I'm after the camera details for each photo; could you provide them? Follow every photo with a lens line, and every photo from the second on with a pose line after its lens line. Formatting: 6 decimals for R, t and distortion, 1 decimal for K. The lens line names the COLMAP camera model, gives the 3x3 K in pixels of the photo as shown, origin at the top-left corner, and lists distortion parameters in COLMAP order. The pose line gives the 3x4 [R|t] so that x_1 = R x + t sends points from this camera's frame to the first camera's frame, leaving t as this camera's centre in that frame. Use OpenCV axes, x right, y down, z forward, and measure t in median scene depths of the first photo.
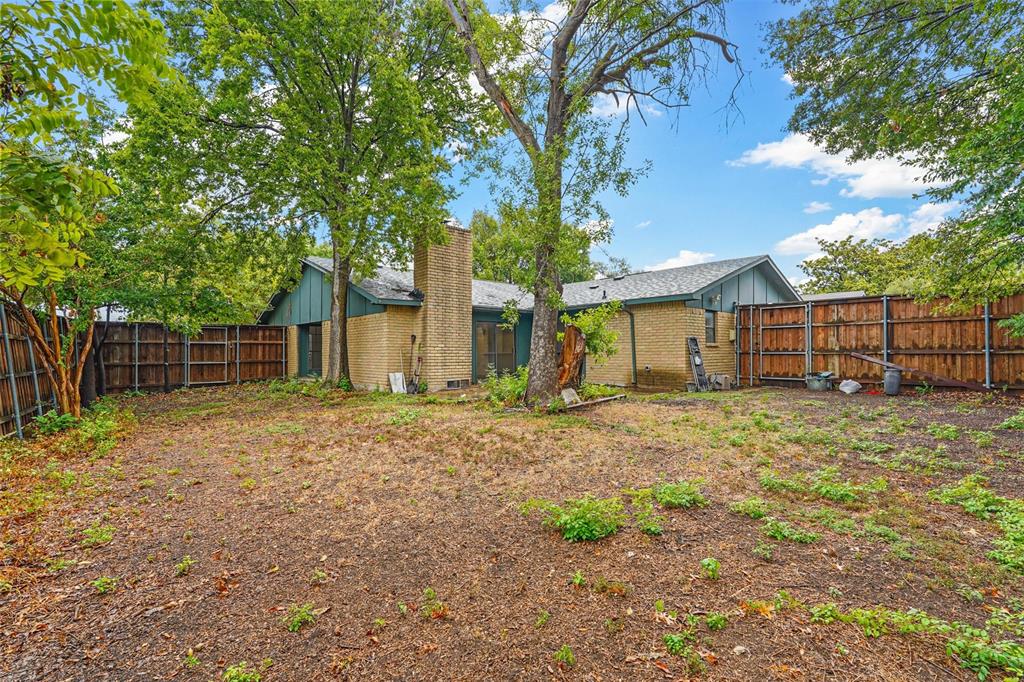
lens RADIAL K [[455.5, 0, 513.0], [0, 455.5, 344.3], [0, 0, 1]] dist [-0.027380, 0.012775]
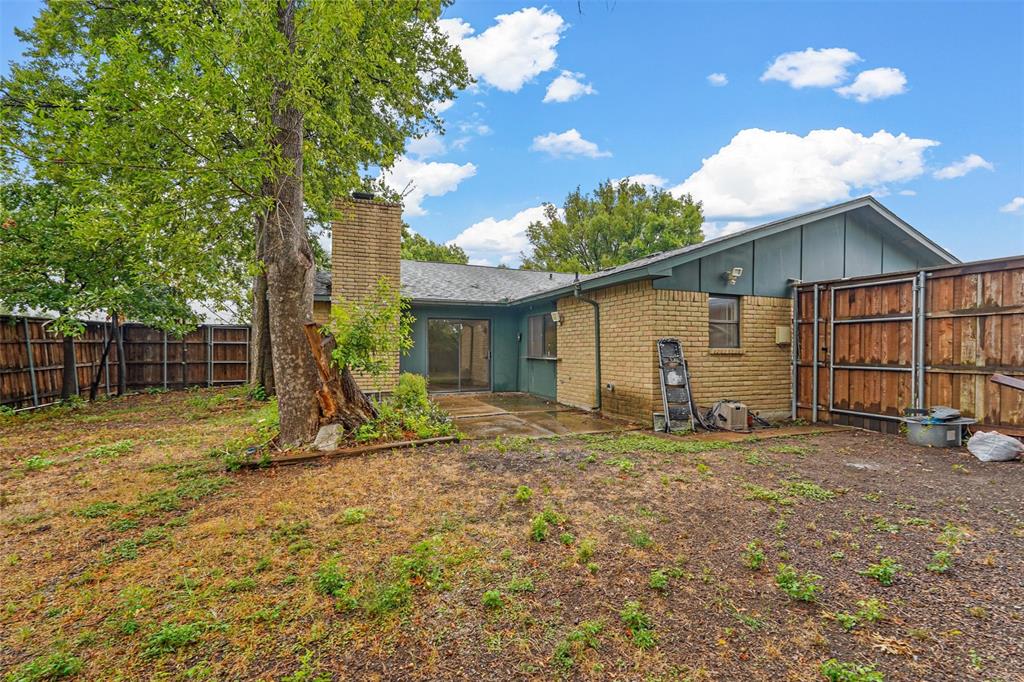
lens RADIAL K [[455.5, 0, 513.0], [0, 455.5, 344.3], [0, 0, 1]] dist [-0.027380, 0.012775]
pose [[0.935366, 0.005167, -0.353644, 0.385636], [-0.002507, 0.999965, 0.007980, -0.012456], [0.353673, -0.006578, 0.935346, 0.336203]]
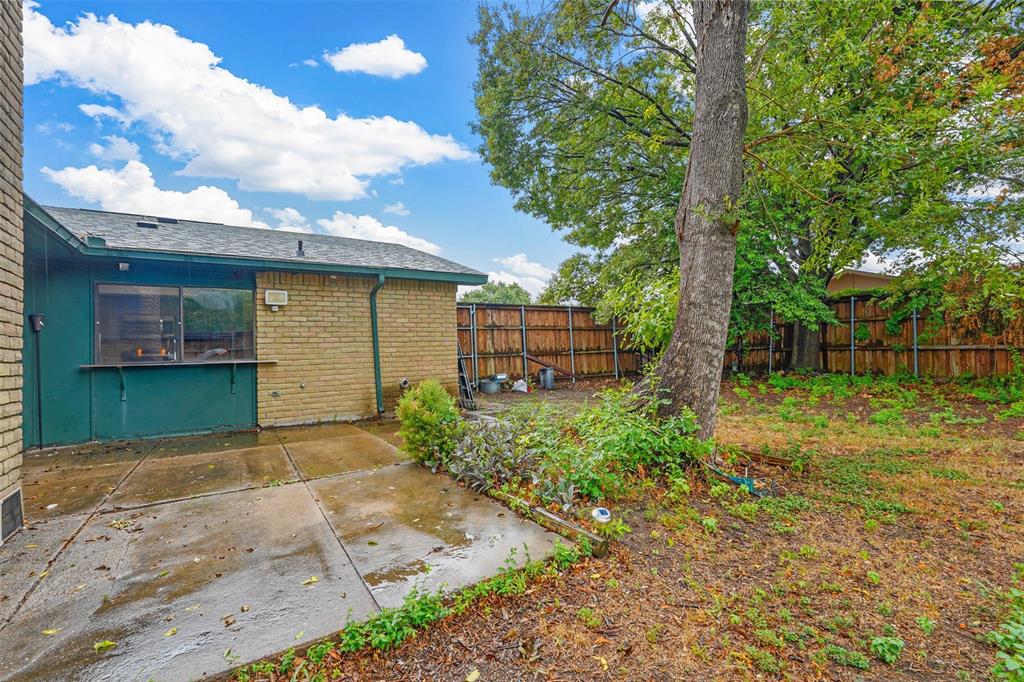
lens RADIAL K [[455.5, 0, 513.0], [0, 455.5, 344.3], [0, 0, 1]] dist [-0.027380, 0.012775]
pose [[0.144651, 0.016432, 0.989346, -0.292455], [0.010040, 0.999786, -0.018073, 0.011587], [-0.989432, 0.012547, 0.144456, 0.744805]]
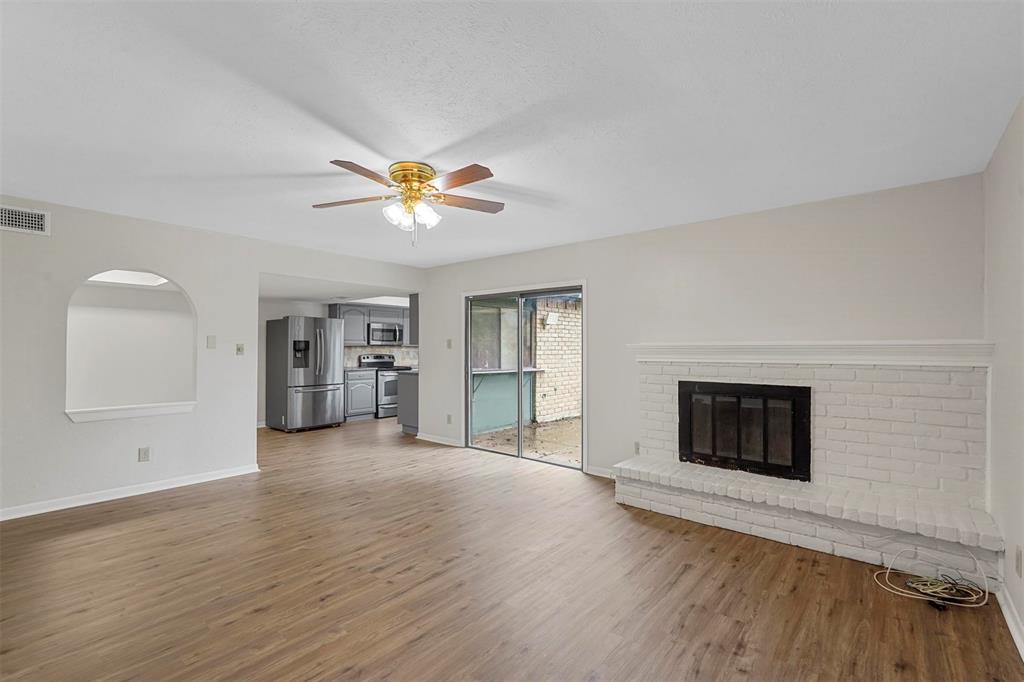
lens RADIAL K [[455.5, 0, 513.0], [0, 455.5, 344.3], [0, 0, 1]] dist [-0.027380, 0.012775]
pose [[-0.158352, 0.016713, 0.987241, -0.452877], [-0.009553, 0.999784, -0.018458, -0.004459], [-0.987336, -0.012354, -0.158158, 1.243223]]
